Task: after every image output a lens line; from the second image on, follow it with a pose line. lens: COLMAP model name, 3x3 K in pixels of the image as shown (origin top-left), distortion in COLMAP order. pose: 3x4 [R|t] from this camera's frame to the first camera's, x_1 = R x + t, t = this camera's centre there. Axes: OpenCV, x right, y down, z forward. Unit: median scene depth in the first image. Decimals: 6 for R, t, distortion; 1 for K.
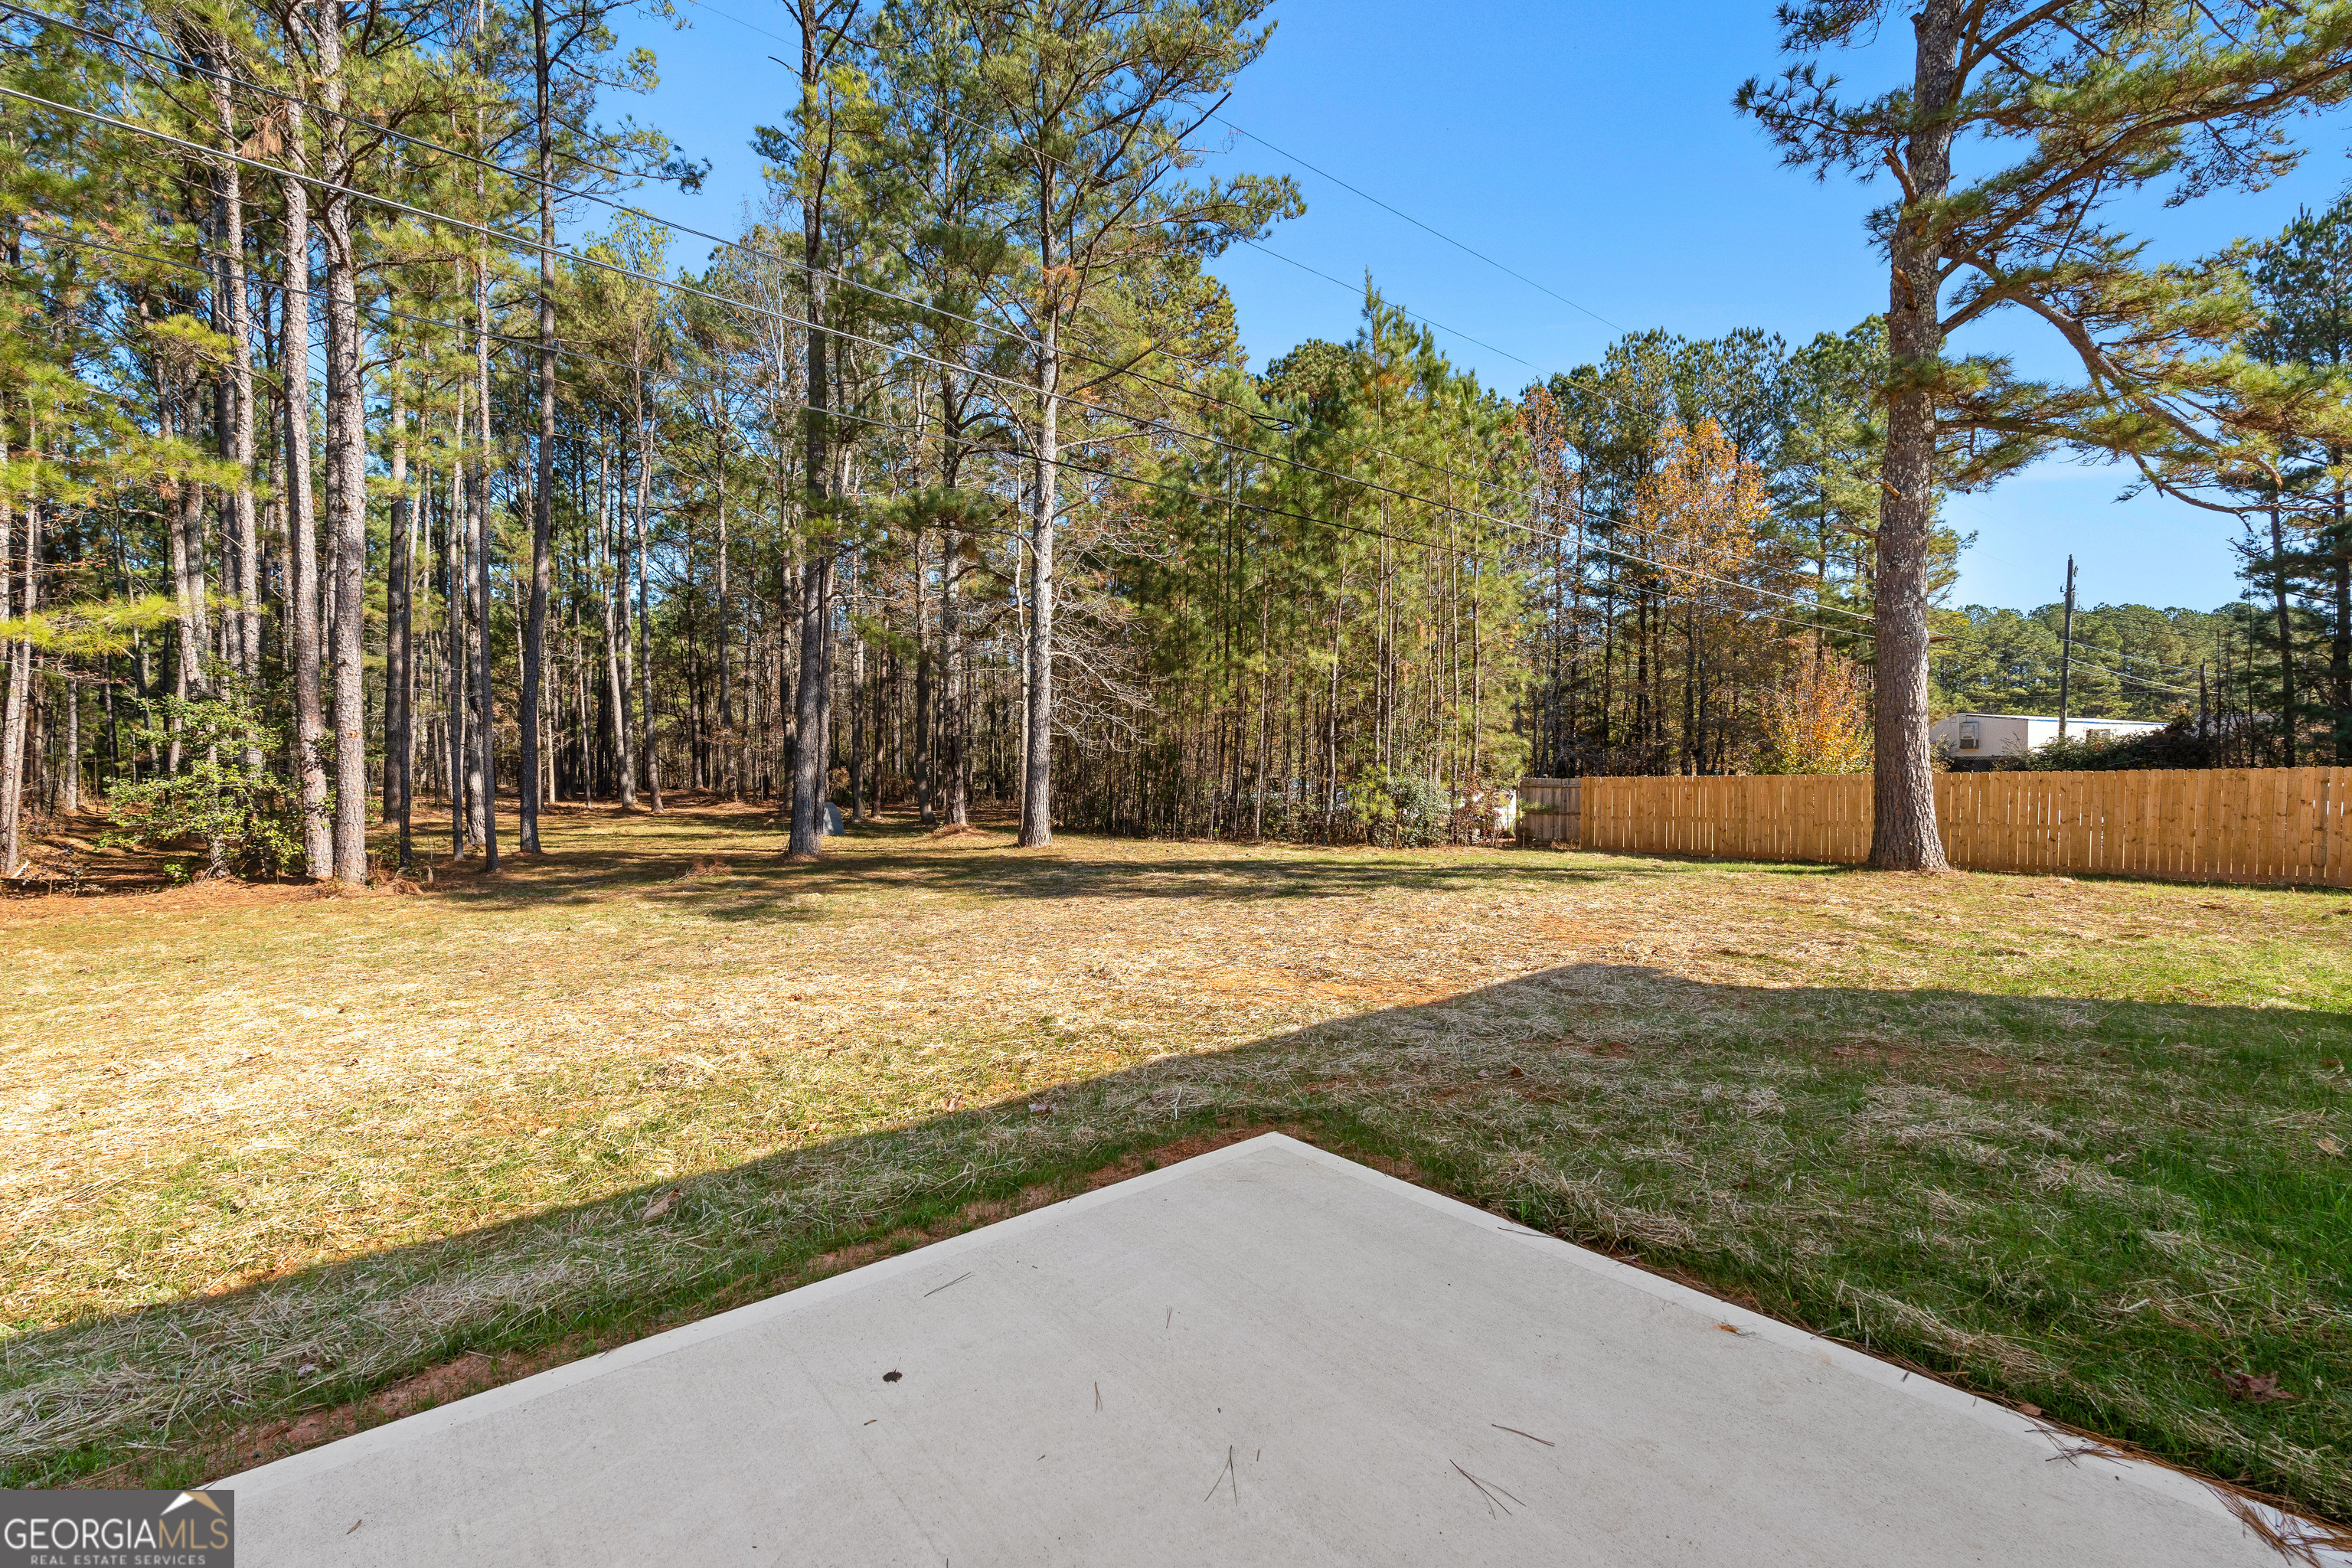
lens RADIAL K [[1035.6, 0, 1170.3], [0, 1035.6, 756.9], [0, 0, 1]] dist [-0.013252, -0.000196]
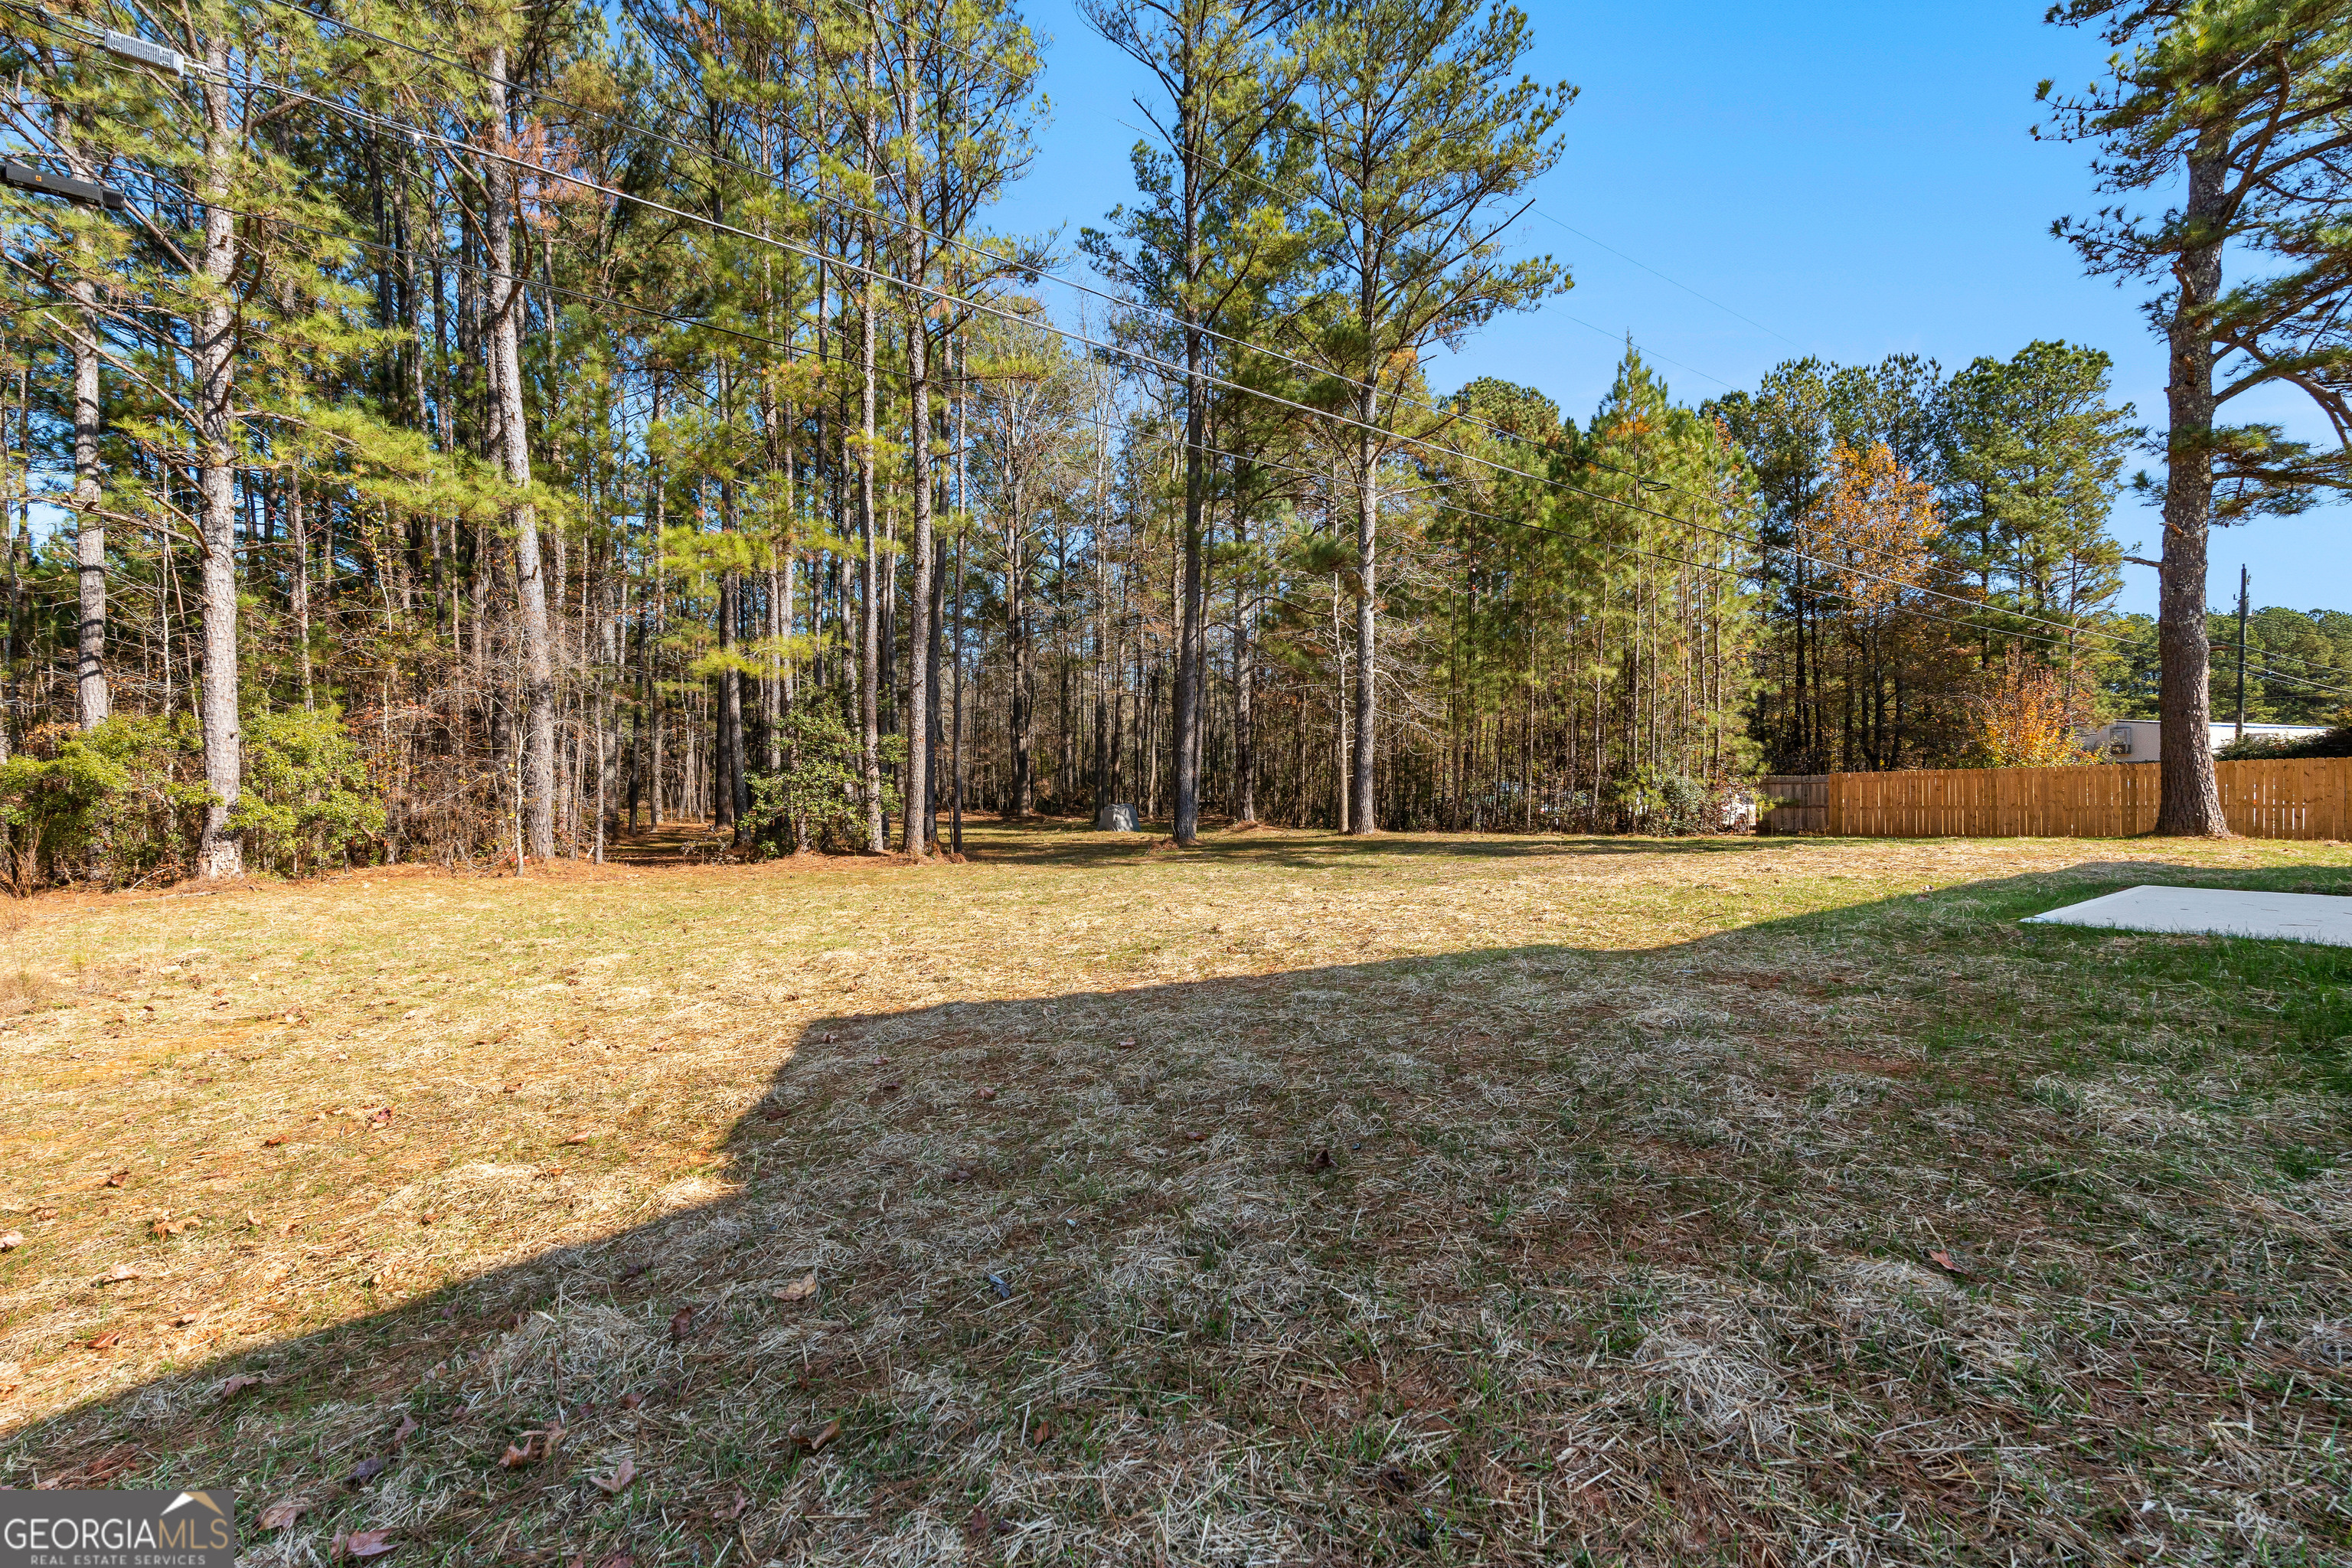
lens RADIAL K [[1035.6, 0, 1170.3], [0, 1035.6, 756.9], [0, 0, 1]] dist [-0.013252, -0.000196]
pose [[0.997967, -0.009316, -0.063056, -0.387659], [0.008181, 0.999800, -0.018243, 0.025369], [0.063213, 0.017690, 0.997843, -0.270855]]
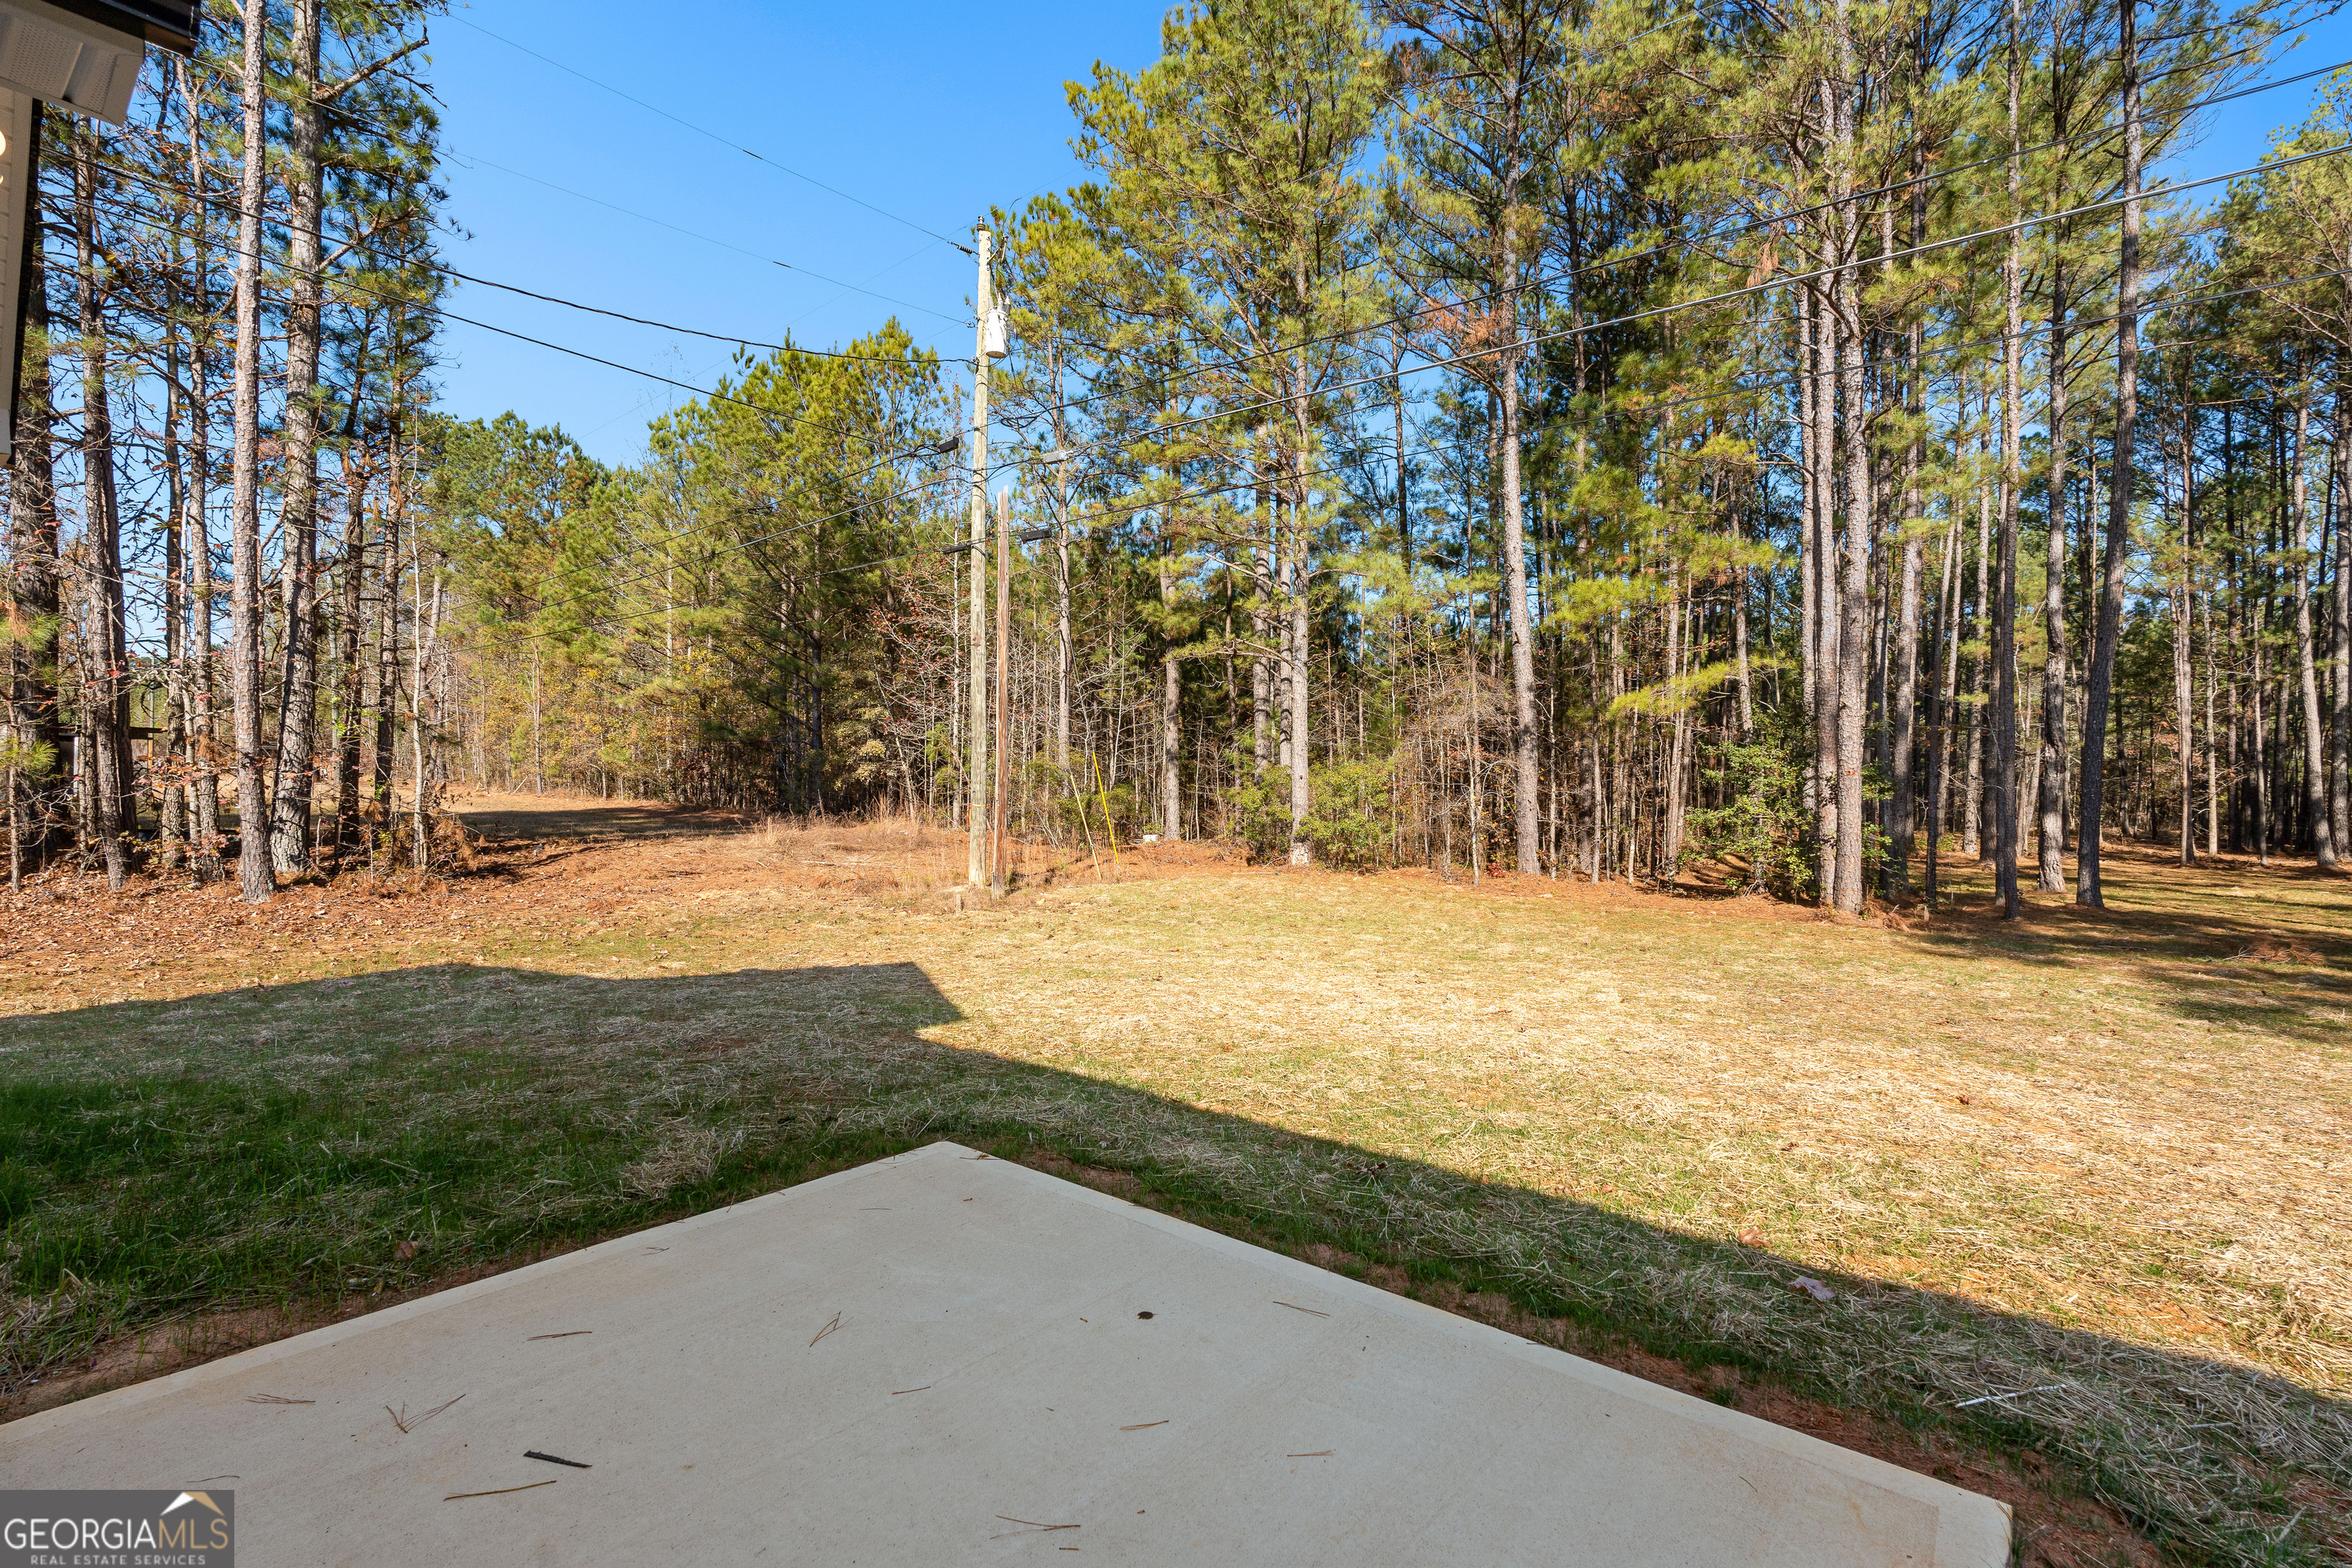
lens RADIAL K [[1035.6, 0, 1170.3], [0, 1035.6, 756.9], [0, 0, 1]] dist [-0.013252, -0.000196]
pose [[0.189011, -0.024260, -0.981675, 0.063453], [-0.013185, 0.999542, -0.027240, 0.000852], [0.981886, 0.018092, 0.188605, 0.057782]]
